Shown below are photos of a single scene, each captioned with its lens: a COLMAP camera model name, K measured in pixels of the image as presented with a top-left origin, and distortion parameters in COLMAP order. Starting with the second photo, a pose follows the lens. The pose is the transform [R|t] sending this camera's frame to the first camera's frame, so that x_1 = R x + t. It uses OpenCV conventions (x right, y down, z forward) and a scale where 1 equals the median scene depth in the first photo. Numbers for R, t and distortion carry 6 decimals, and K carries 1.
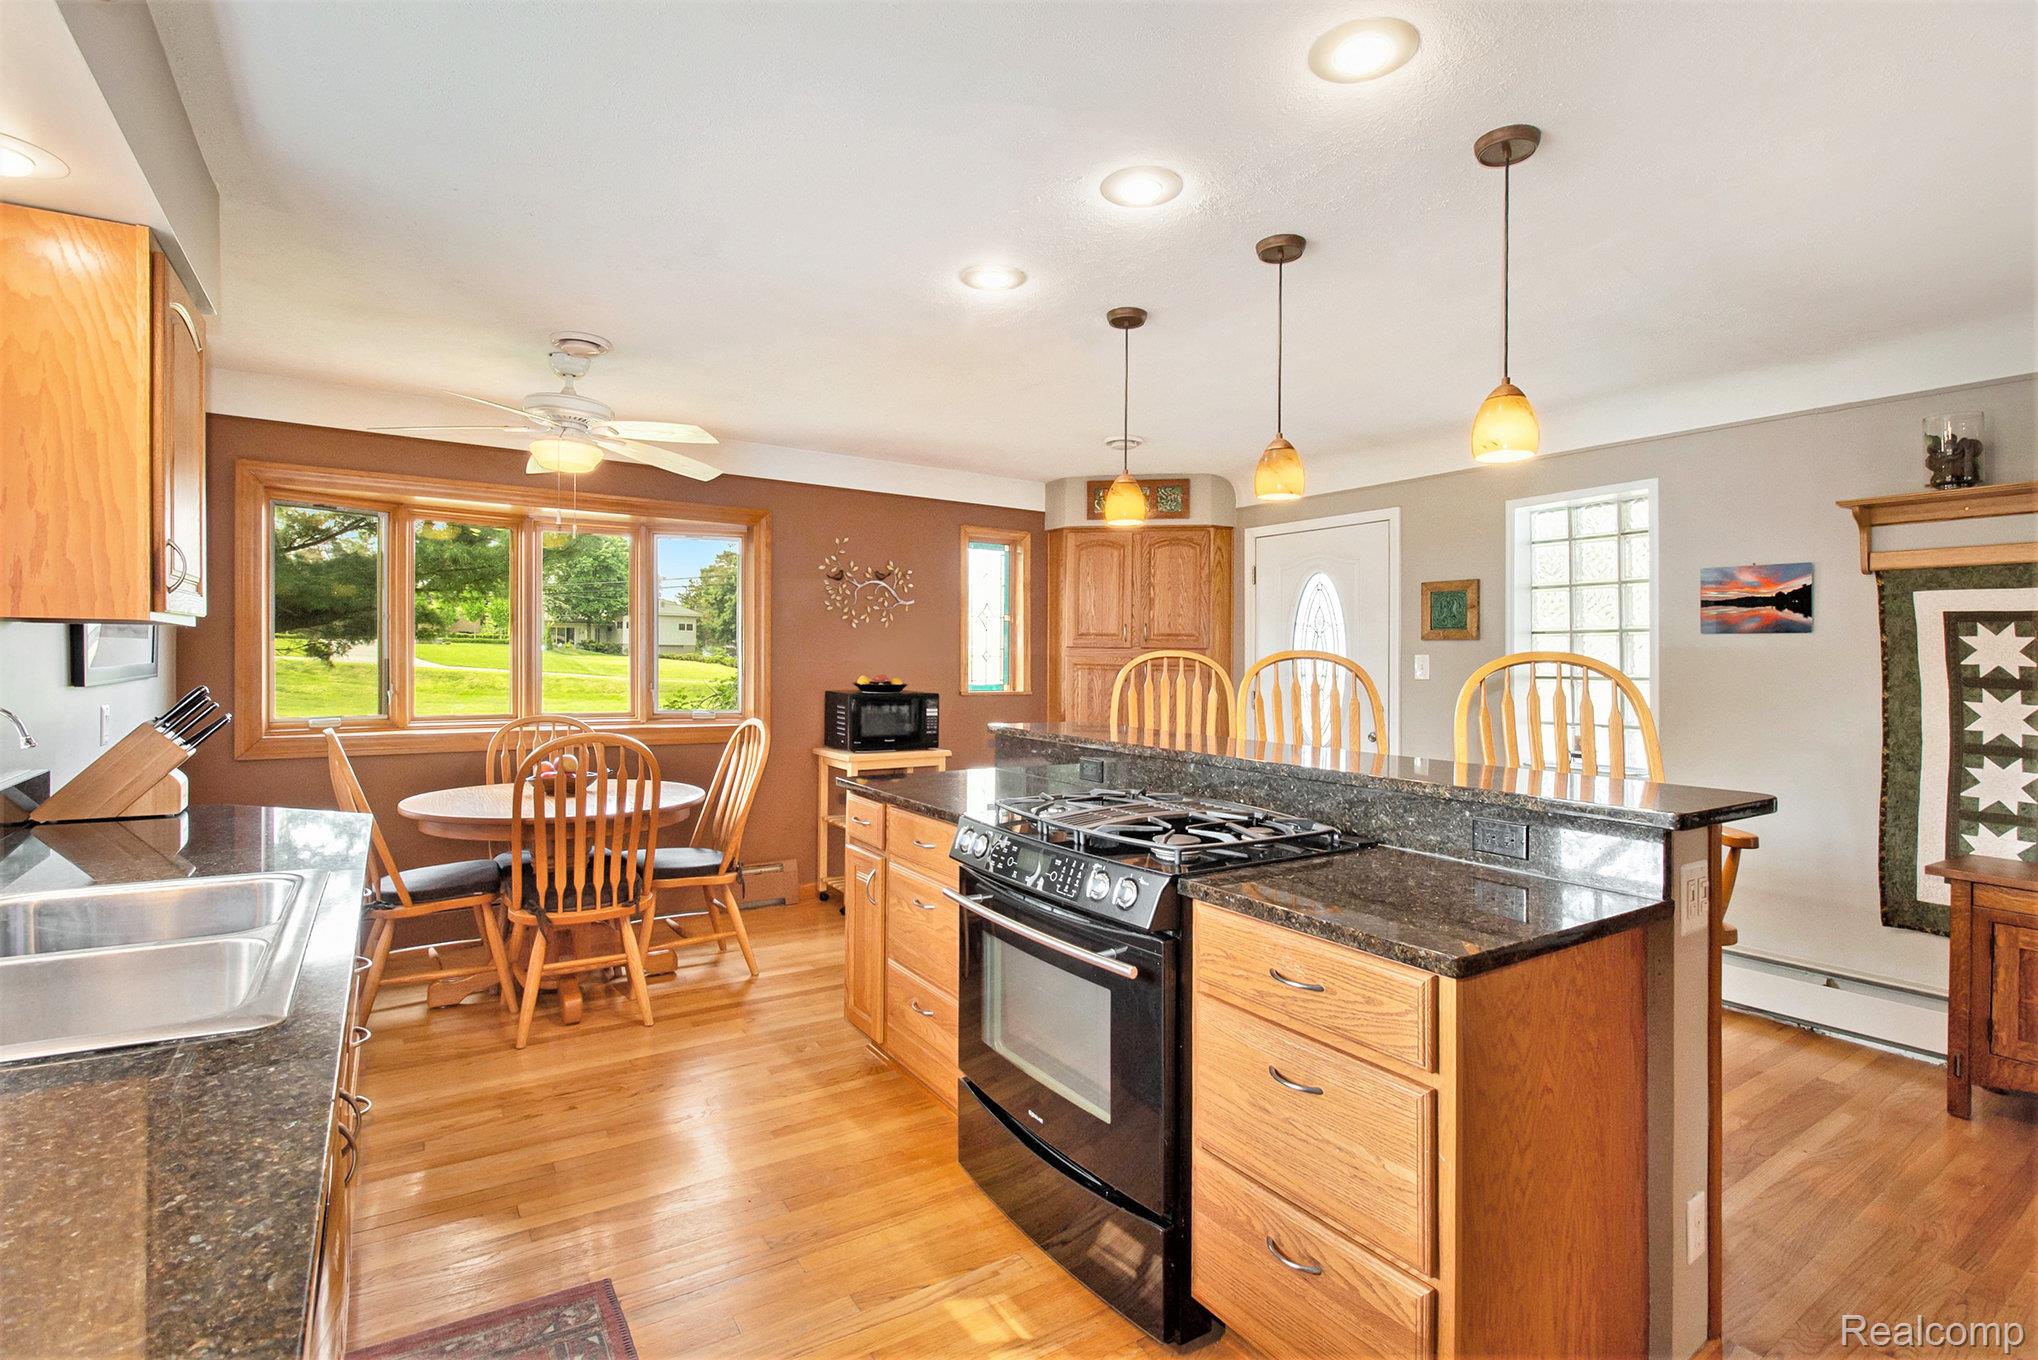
lens RADIAL K [[950.4, 0, 1002.4], [0, 950.4, 663.4], [0, 0, 1]] dist [-0.001291, -0.015503]
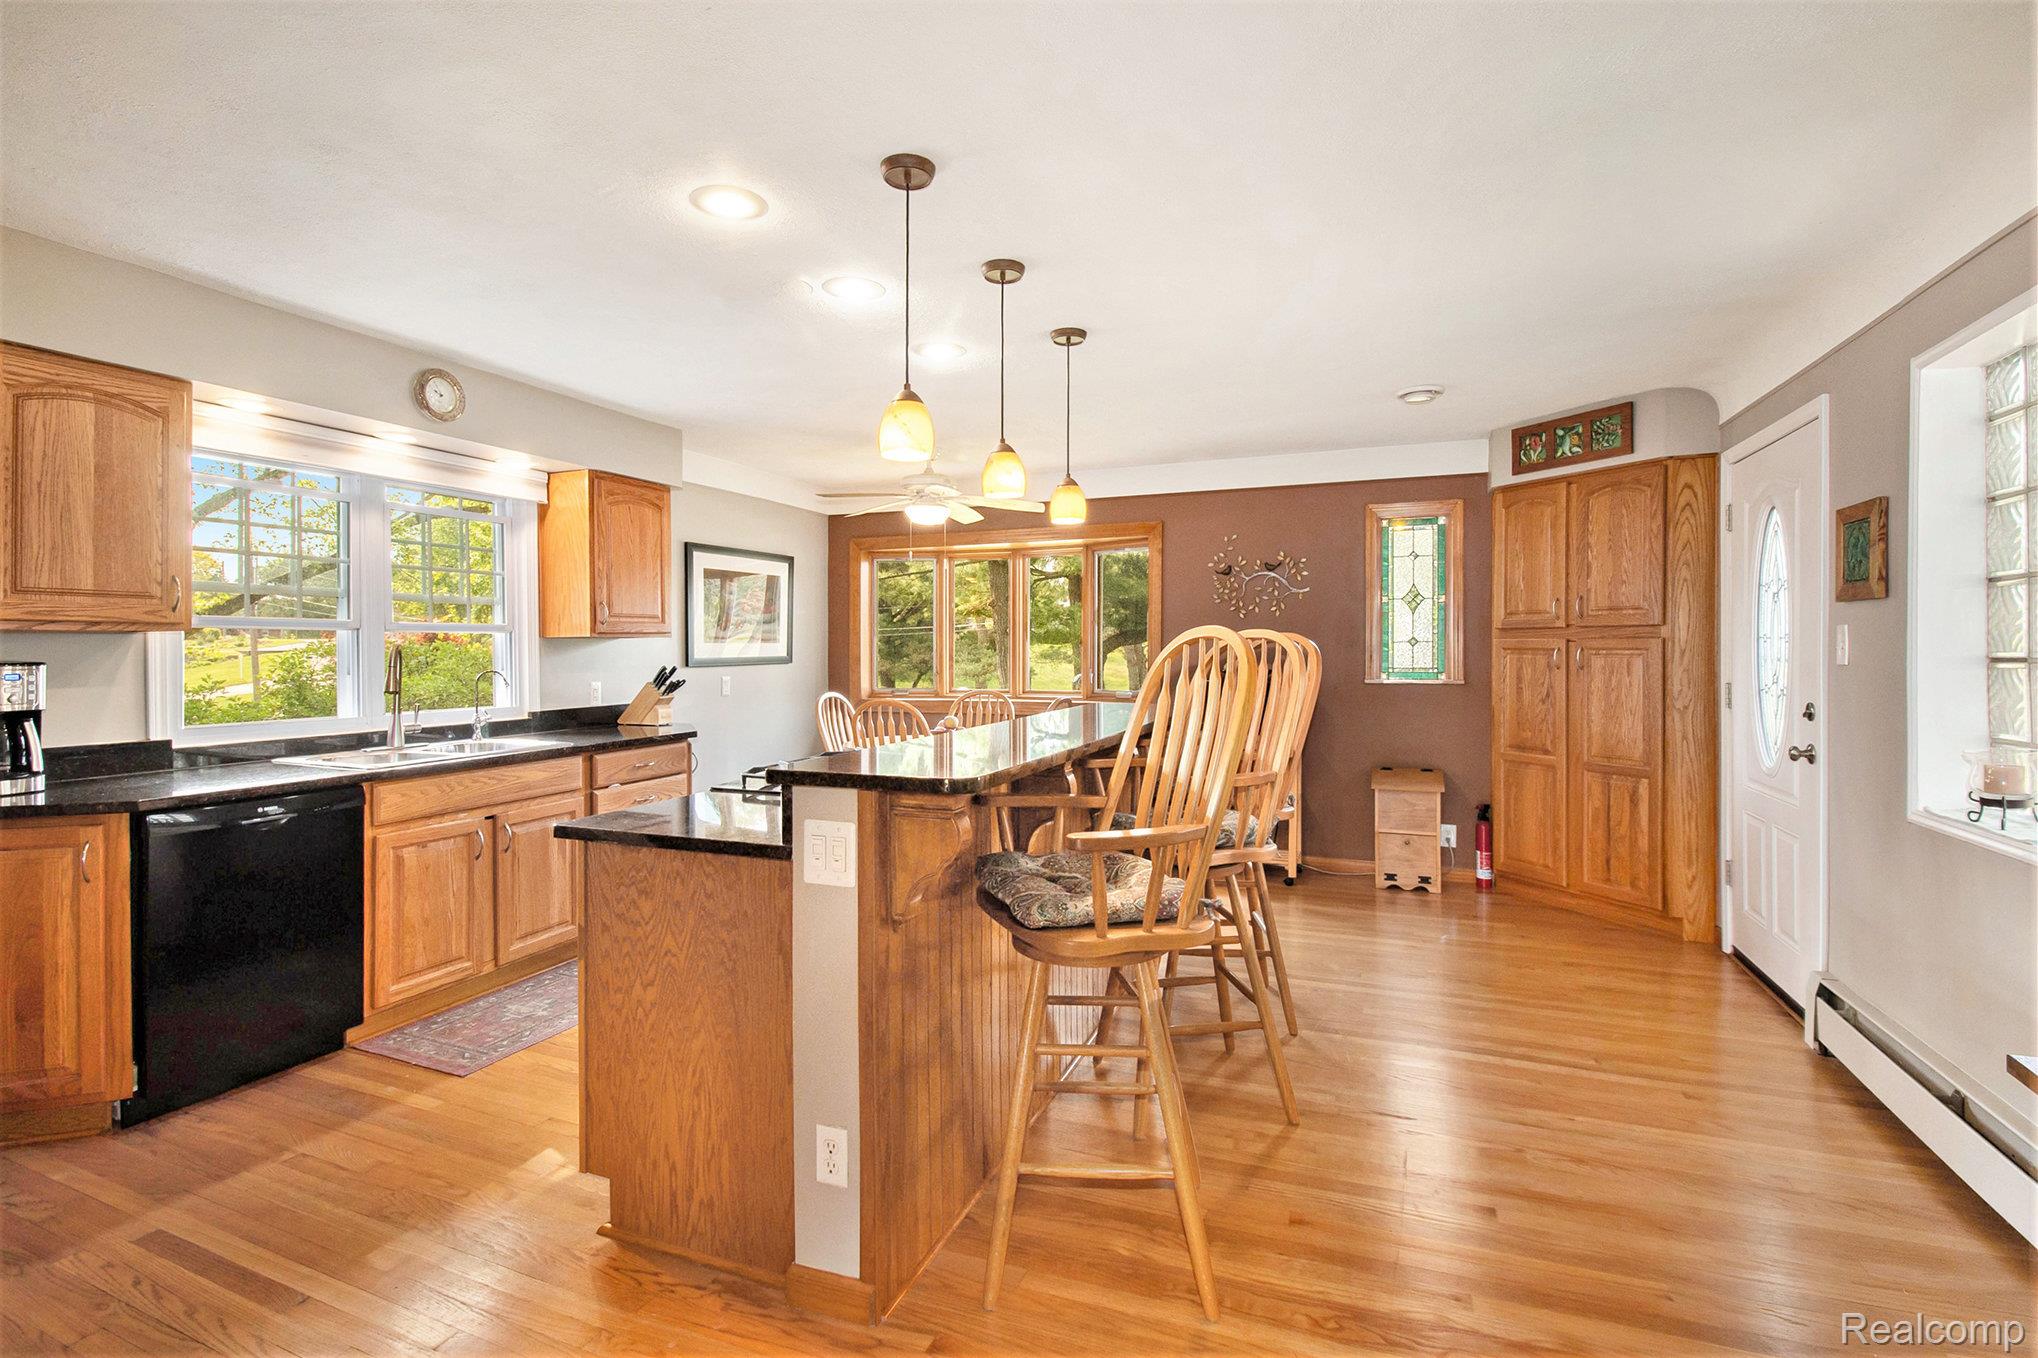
lens RADIAL K [[950.5, 0, 1011.6], [0, 950.5, 651.4], [0, 0, 1]] dist [0.003937, -0.015448]
pose [[0.572724, -0.013279, -0.819641, 0.873861], [0.008778, 0.999911, -0.010065, 0.013155], [0.819701, -0.001430, 0.572789, 0.269252]]
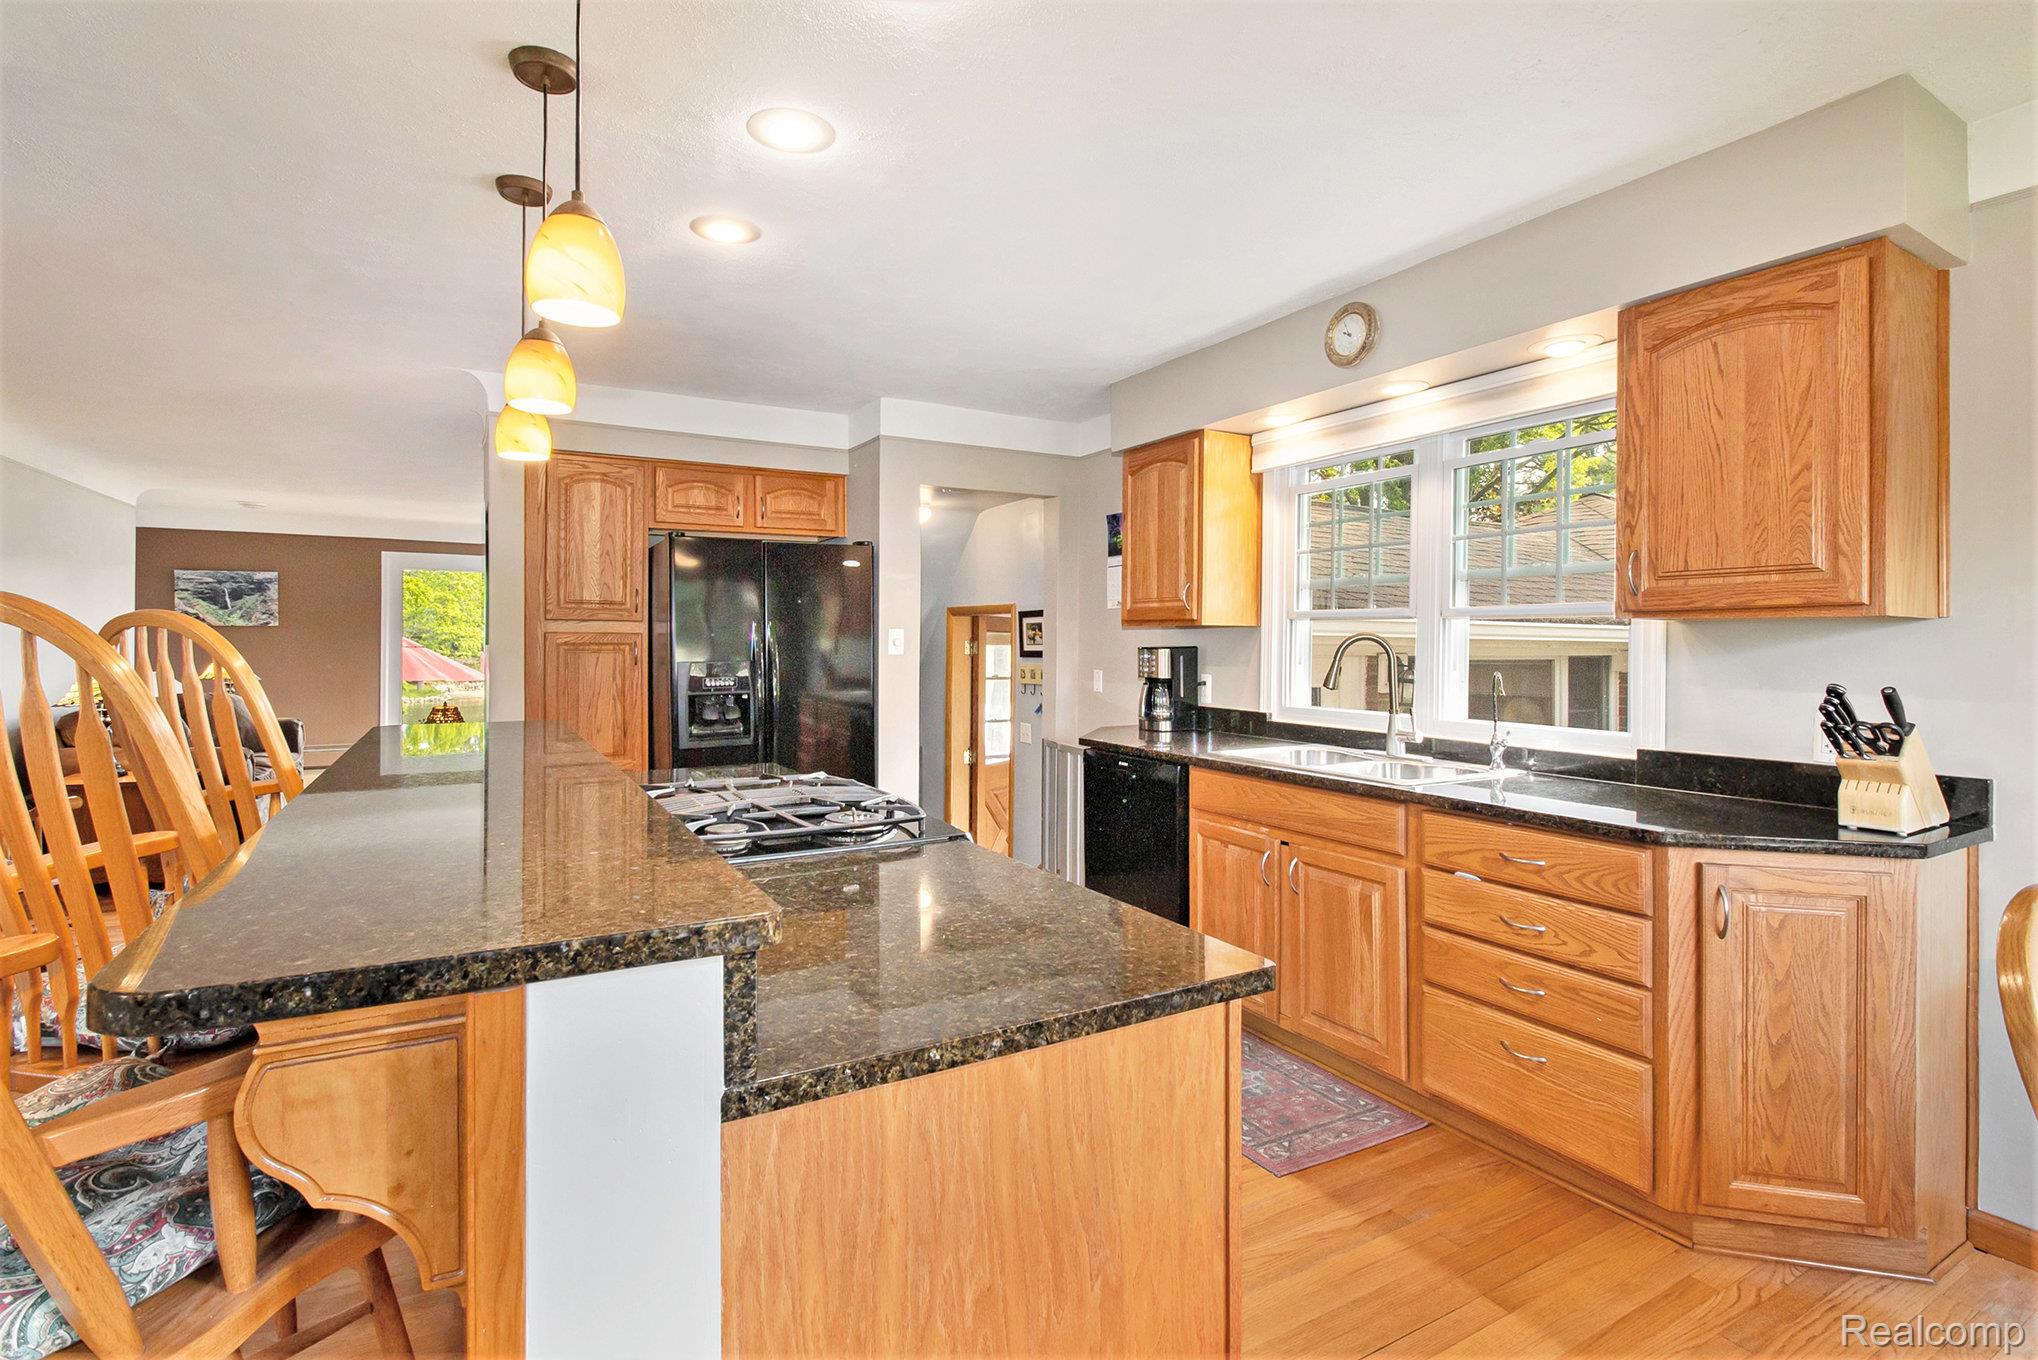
lens RADIAL K [[959.0, 0, 1017.5], [0, 959.0, 639.7], [0, 0, 1]] dist [0.002593, -0.010757]
pose [[-0.997963, -0.019126, 0.060861, -0.105666], [-0.019057, 0.999817, 0.001711, -0.001073], [-0.060883, 0.000548, -0.998145, 1.264014]]
